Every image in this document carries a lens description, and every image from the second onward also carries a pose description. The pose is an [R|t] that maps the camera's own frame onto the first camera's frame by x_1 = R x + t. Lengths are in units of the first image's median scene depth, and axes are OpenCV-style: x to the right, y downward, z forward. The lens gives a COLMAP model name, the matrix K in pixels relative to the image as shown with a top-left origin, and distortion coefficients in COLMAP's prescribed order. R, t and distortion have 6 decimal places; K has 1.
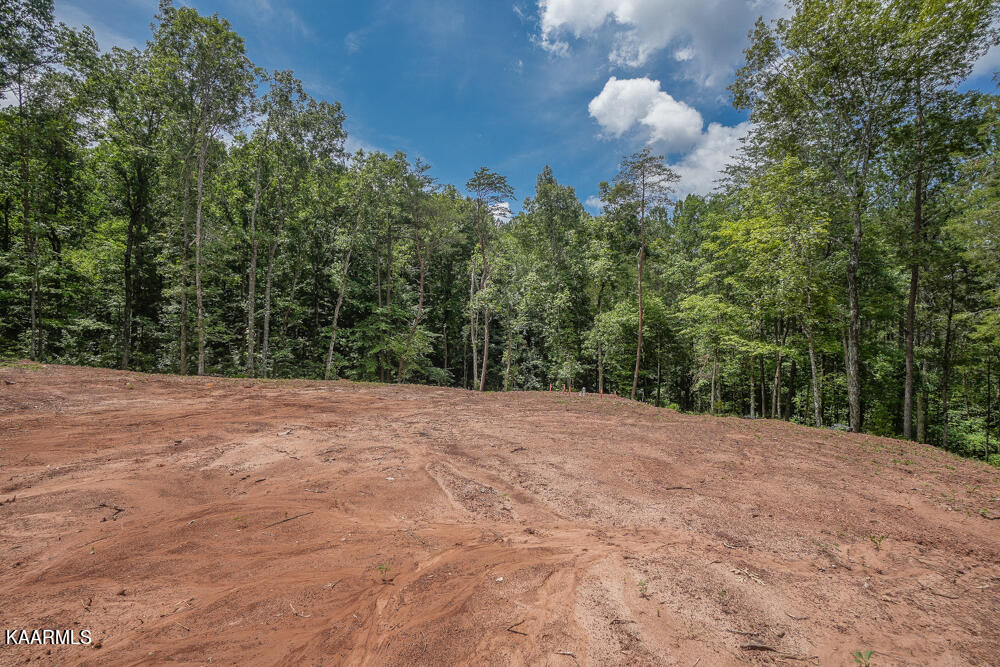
lens RADIAL K [[439.2, 0, 494.8], [0, 439.2, 333.2], [0, 0, 1]] dist [-0.049467, 0.021489]
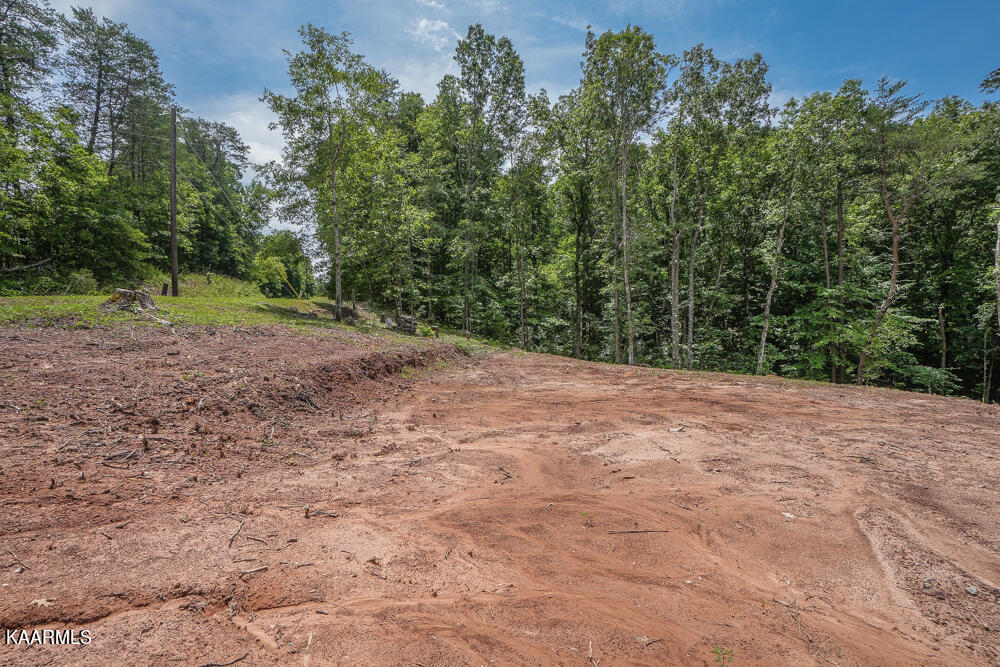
lens RADIAL K [[455.8, 0, 481.6], [0, 455.8, 337.4], [0, 0, 1]] dist [-0.065097, 0.022895]
pose [[0.599081, -0.006717, -0.800660, 0.002892], [0.029620, 0.999466, 0.013778, 0.001450], [0.800140, -0.031970, 0.598960, 0.013557]]
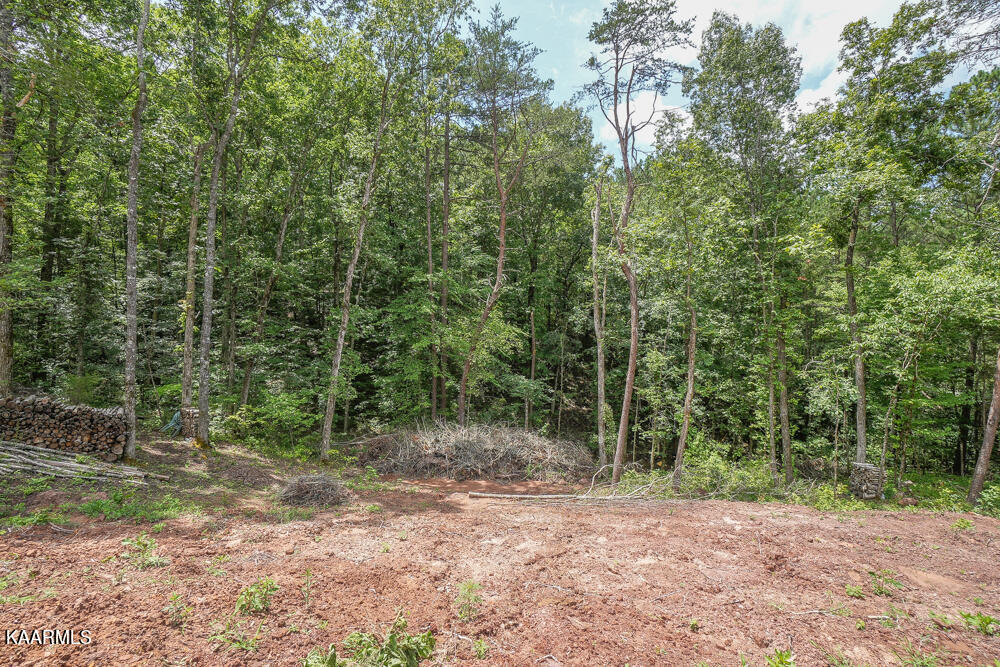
lens RADIAL K [[439.2, 0, 494.8], [0, 439.2, 333.2], [0, 0, 1]] dist [-0.049467, 0.021489]
pose [[0.993556, 0.016204, -0.112176, -0.148981], [-0.014687, 0.999789, 0.014343, 0.016466], [0.112385, -0.012603, 0.993585, 0.588280]]
